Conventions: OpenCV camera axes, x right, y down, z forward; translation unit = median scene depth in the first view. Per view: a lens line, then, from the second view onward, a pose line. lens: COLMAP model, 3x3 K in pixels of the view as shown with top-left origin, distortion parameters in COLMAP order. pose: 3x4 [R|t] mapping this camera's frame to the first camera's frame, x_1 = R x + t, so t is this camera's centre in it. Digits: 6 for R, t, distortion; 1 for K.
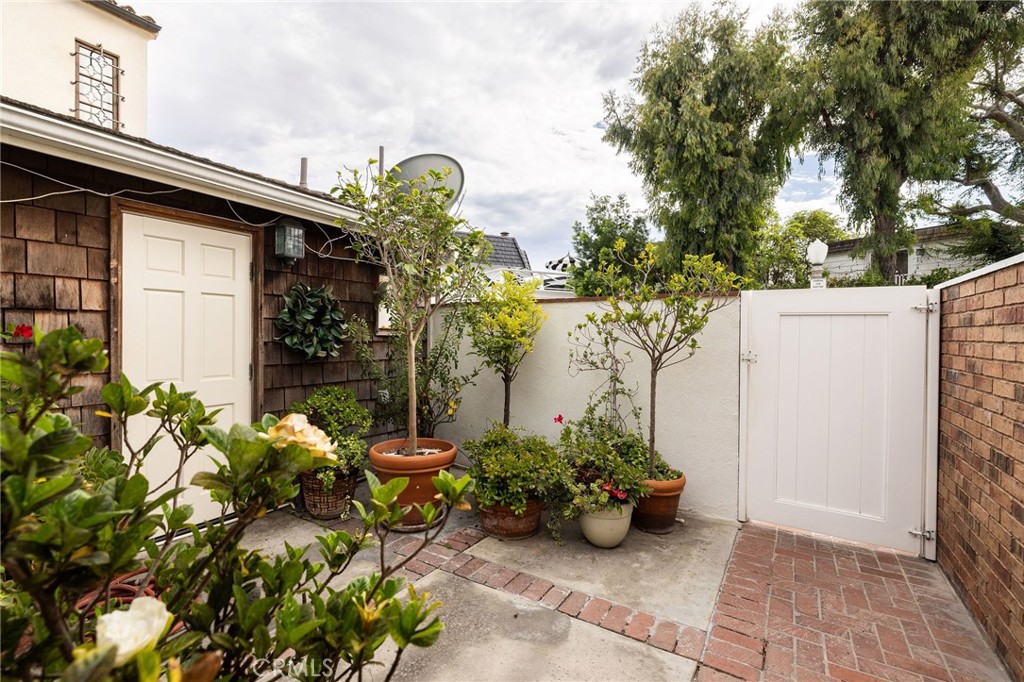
lens RADIAL K [[448.7, 0, 511.2], [0, 448.7, 339.4], [0, 0, 1]] dist [0.002052, 0.000301]
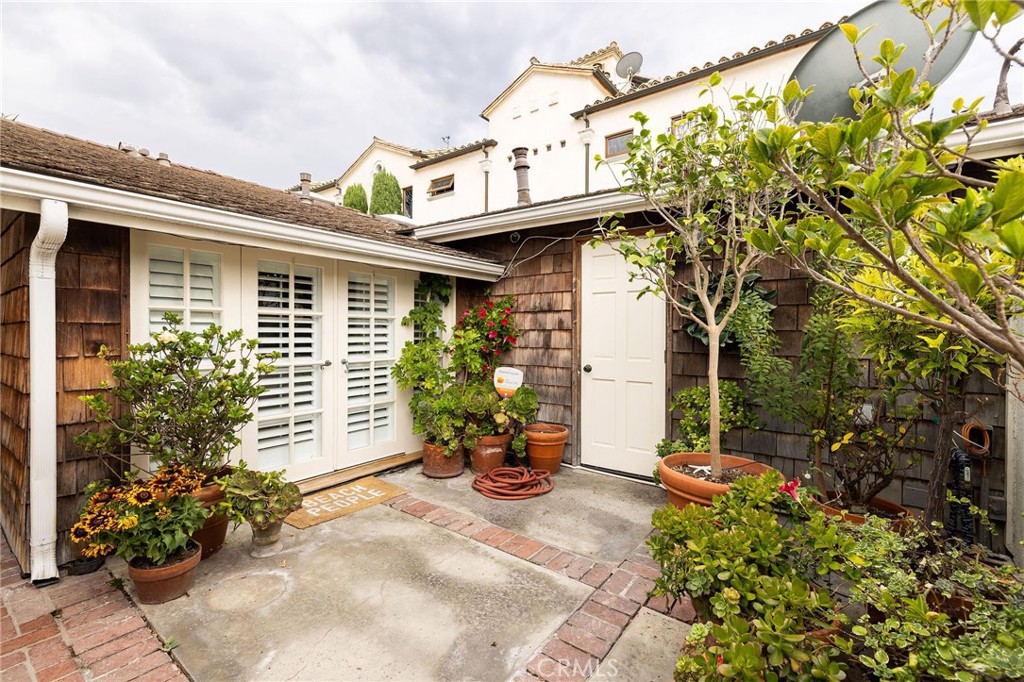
lens RADIAL K [[439.4, 0, 511.4], [0, 439.4, 338.5], [0, 0, 1]] dist [-0.003393, -0.000347]
pose [[-0.061431, 0.001446, -0.998110, 0.714847], [-0.015781, 0.999873, 0.002419, 0.040213], [0.997987, 0.015900, -0.061401, 0.932363]]
